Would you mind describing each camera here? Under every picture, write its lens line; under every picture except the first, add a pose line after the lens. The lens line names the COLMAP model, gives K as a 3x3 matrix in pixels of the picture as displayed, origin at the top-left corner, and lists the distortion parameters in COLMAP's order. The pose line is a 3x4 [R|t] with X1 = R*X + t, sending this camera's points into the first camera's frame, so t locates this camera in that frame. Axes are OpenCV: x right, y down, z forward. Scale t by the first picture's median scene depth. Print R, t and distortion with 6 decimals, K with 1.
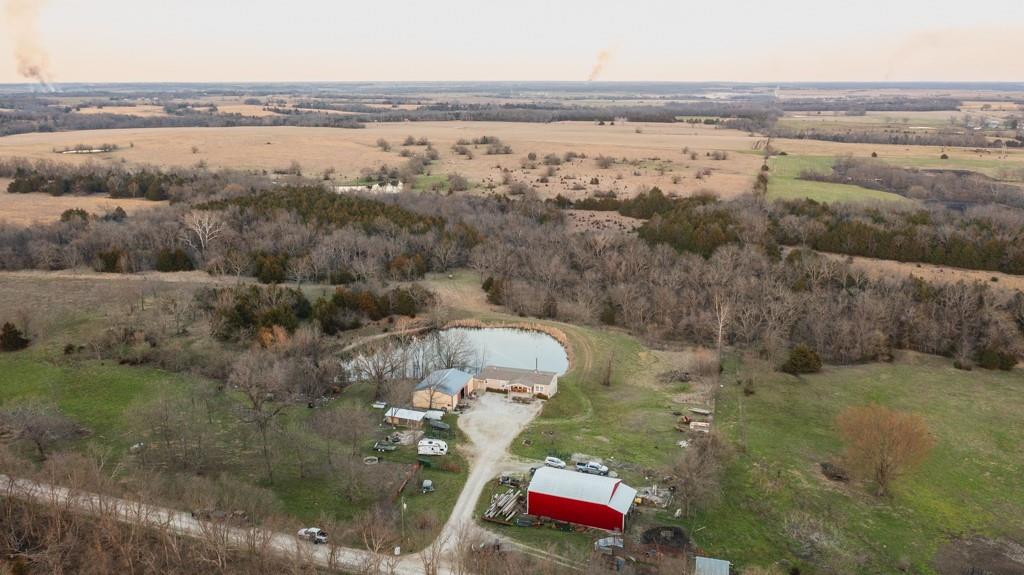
lens RADIAL K [[817.4, 0, 506.7], [0, 817.4, 287.7], [0, 0, 1]] dist [-0.017956, 0.012112]
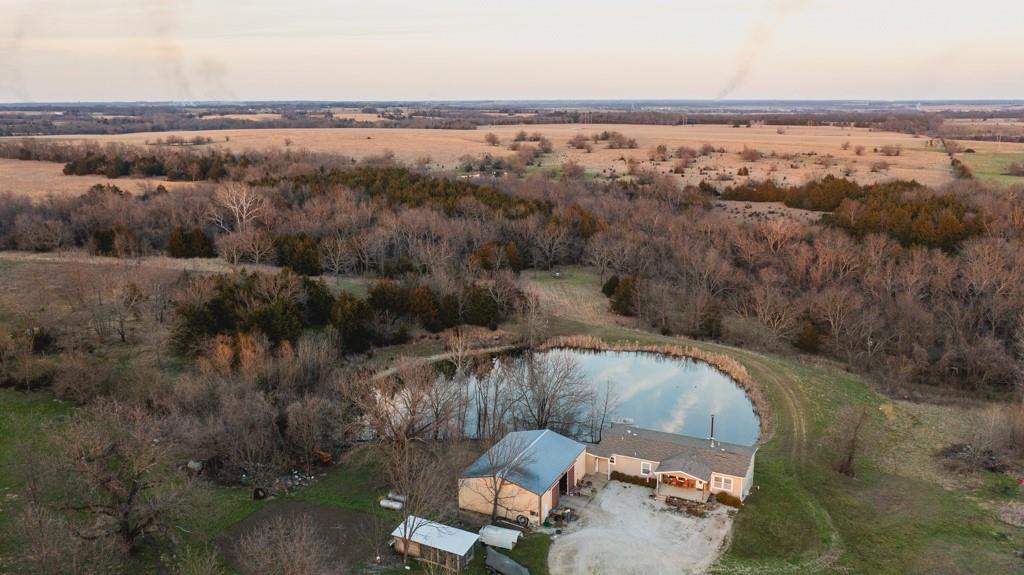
lens RADIAL K [[817.4, 0, 506.7], [0, 817.4, 287.7], [0, 0, 1]] dist [-0.017956, 0.012112]
pose [[0.989816, 0.029040, -0.139357, -0.012852], [-0.032181, 0.999275, -0.020340, 0.012611], [0.138665, 0.024617, 0.990033, 0.286380]]
